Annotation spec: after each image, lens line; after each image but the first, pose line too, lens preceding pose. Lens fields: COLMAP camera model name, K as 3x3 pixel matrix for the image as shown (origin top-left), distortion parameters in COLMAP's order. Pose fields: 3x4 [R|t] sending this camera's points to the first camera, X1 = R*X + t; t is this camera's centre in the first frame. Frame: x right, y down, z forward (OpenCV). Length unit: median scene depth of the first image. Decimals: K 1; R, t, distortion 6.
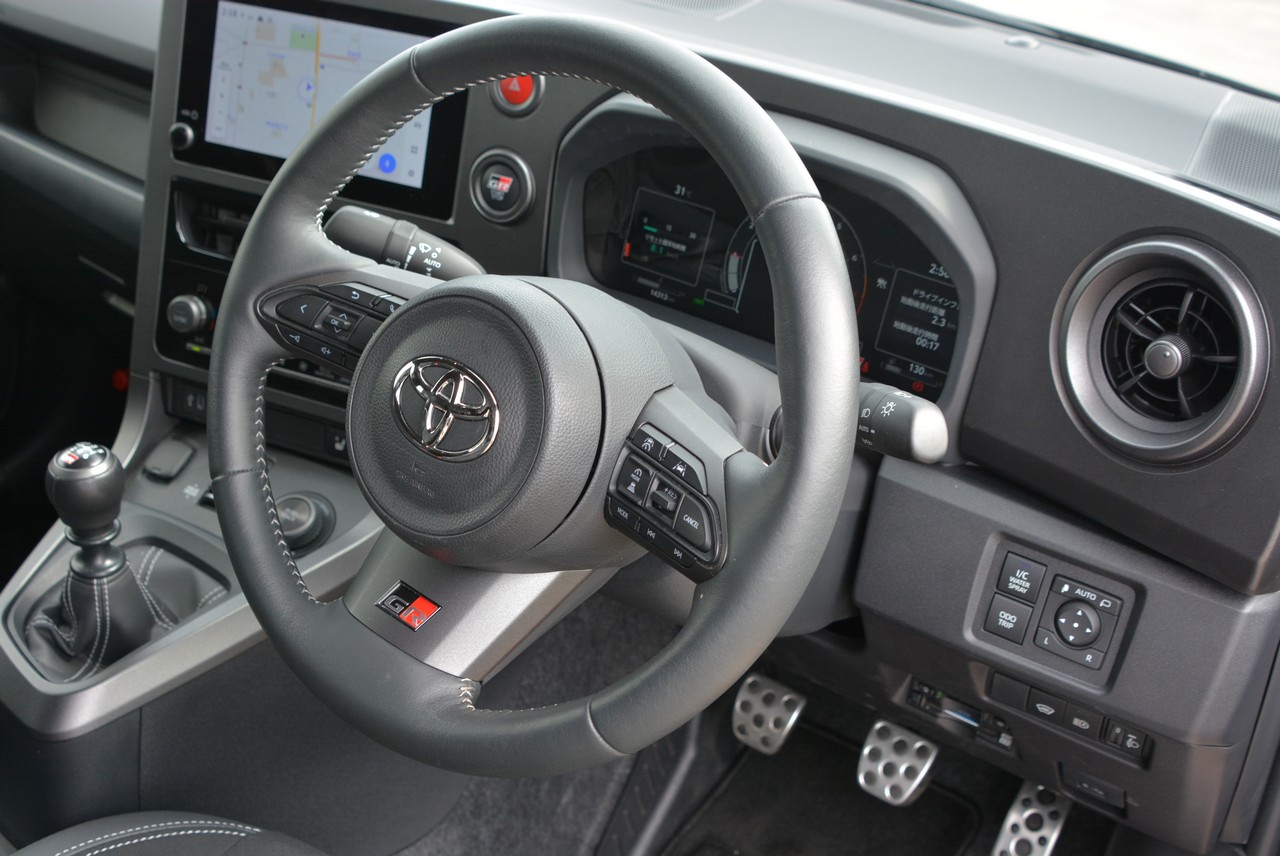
lens RADIAL K [[1545.9, 0, 644.0], [0, 1545.9, 433.7], [0, 0, 1]] dist [-0.128675, 0.000000]
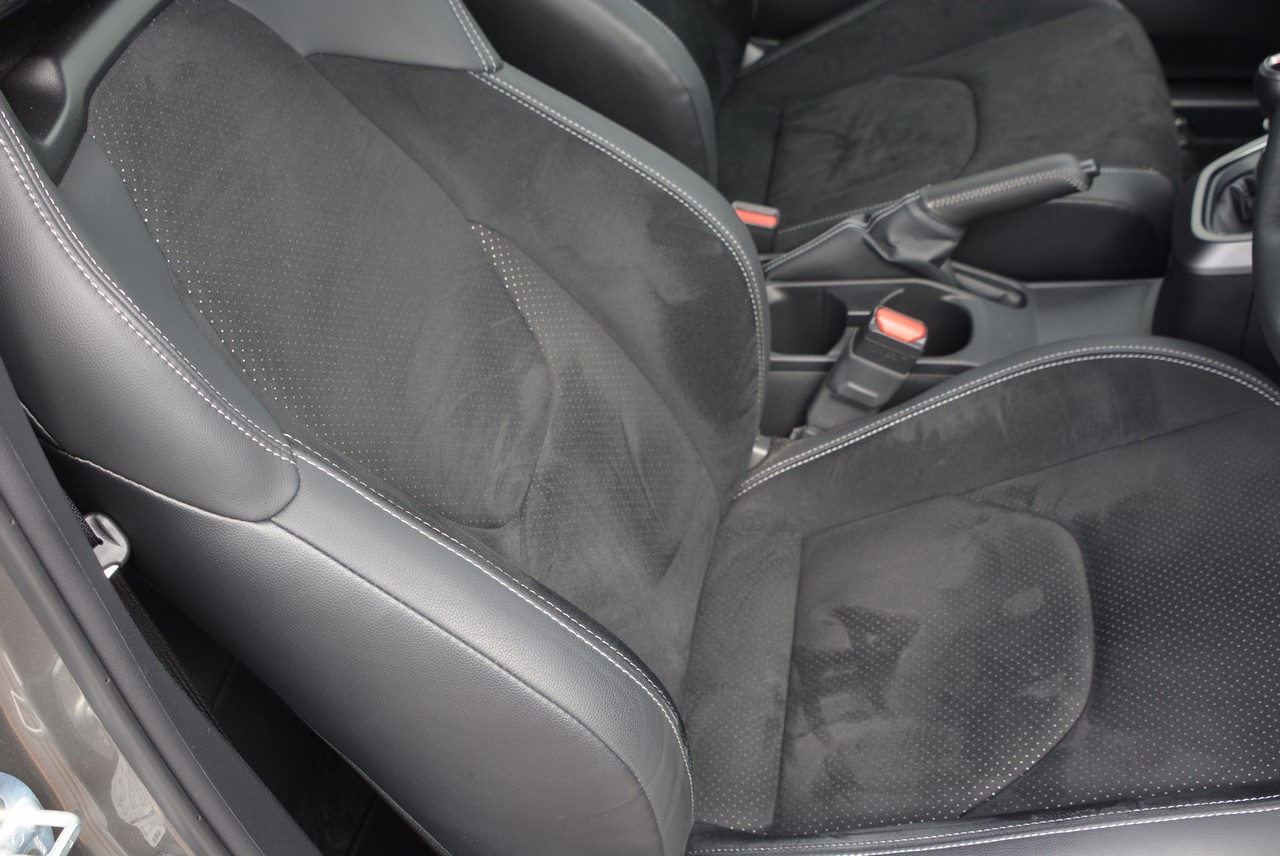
lens RADIAL K [[1545.9, 0, 642.2], [0, 1545.9, 421.9], [0, 0, 1]] dist [-0.128675, 0.000000]
pose [[0.448467, 0.442841, -0.776382, 0.497239], [-0.220800, 0.896600, 0.383870, -0.080461], [0.866097, -0.000728, 0.499875, -0.040163]]
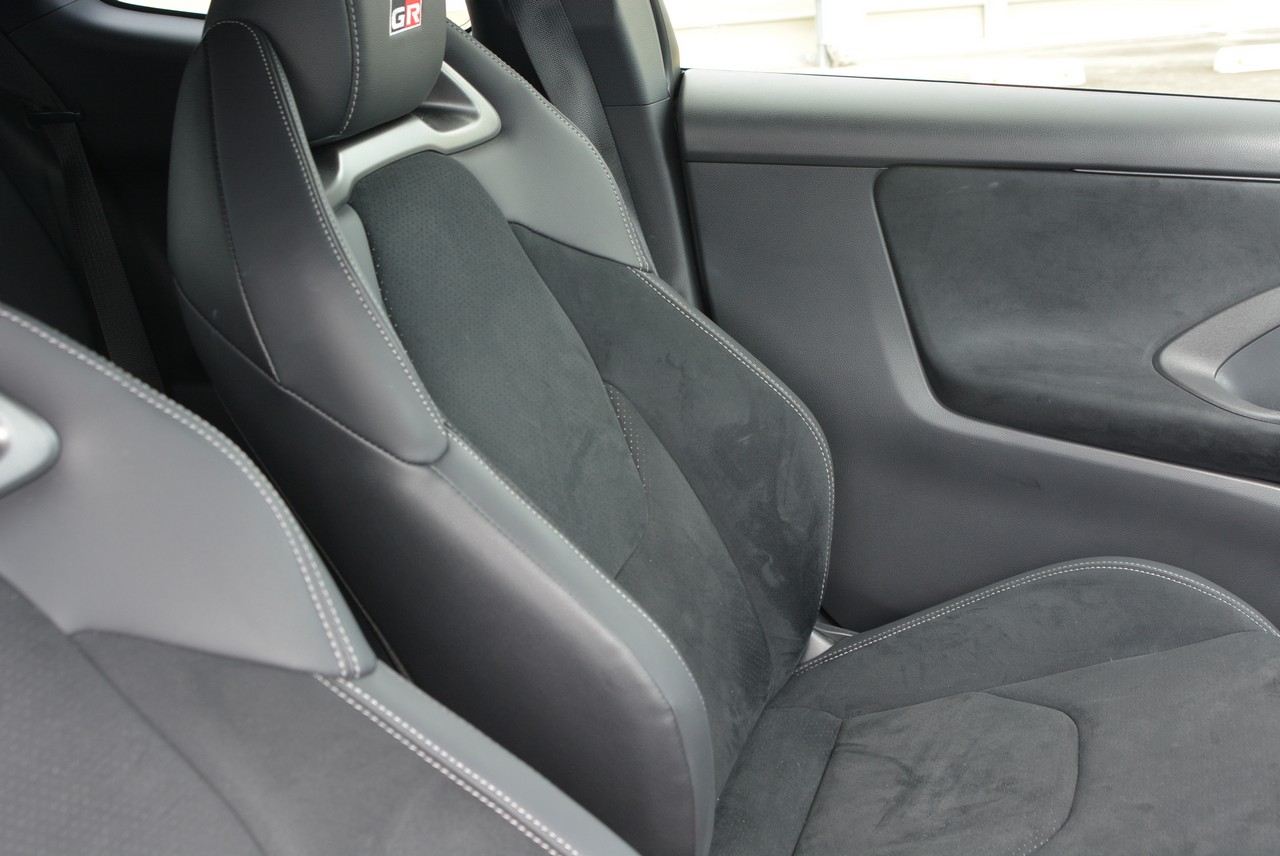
lens RADIAL K [[1545.9, 0, 636.8], [0, 1545.9, 432.7], [0, 0, 1]] dist [-0.128675, 0.000000]
pose [[0.313078, 0.210508, -0.926104, 0.191925], [-0.300503, 0.946984, 0.113666, -0.121844], [0.900933, 0.242711, 0.359738, 0.284240]]
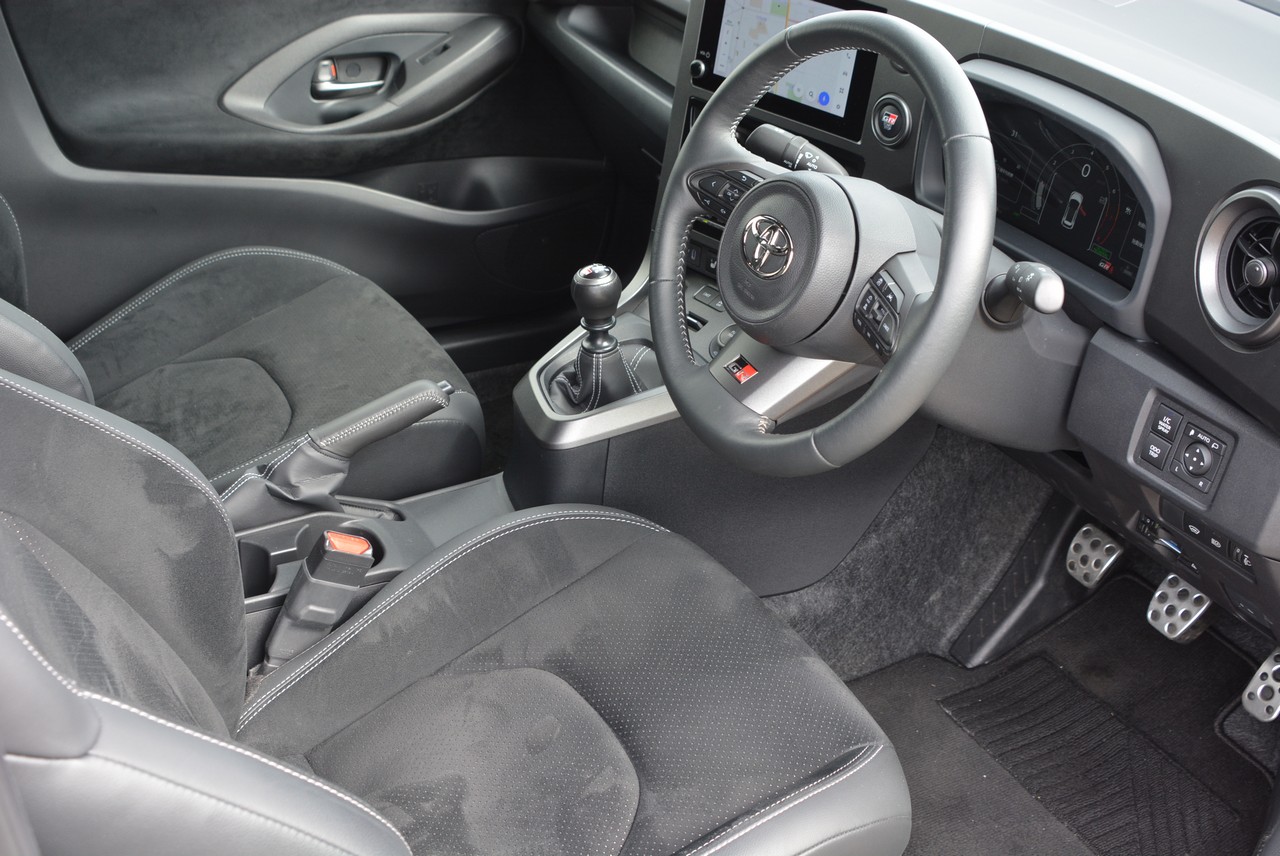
lens RADIAL K [[1545.9, 0, 648.3], [0, 1545.9, 427.6], [0, 0, 1]] dist [-0.128675, 0.000000]
pose [[0.907760, 0.148234, -0.392427, 0.355466], [-0.132842, 0.988920, 0.066261, 0.067277], [0.397901, -0.008018, 0.917394, -0.470658]]
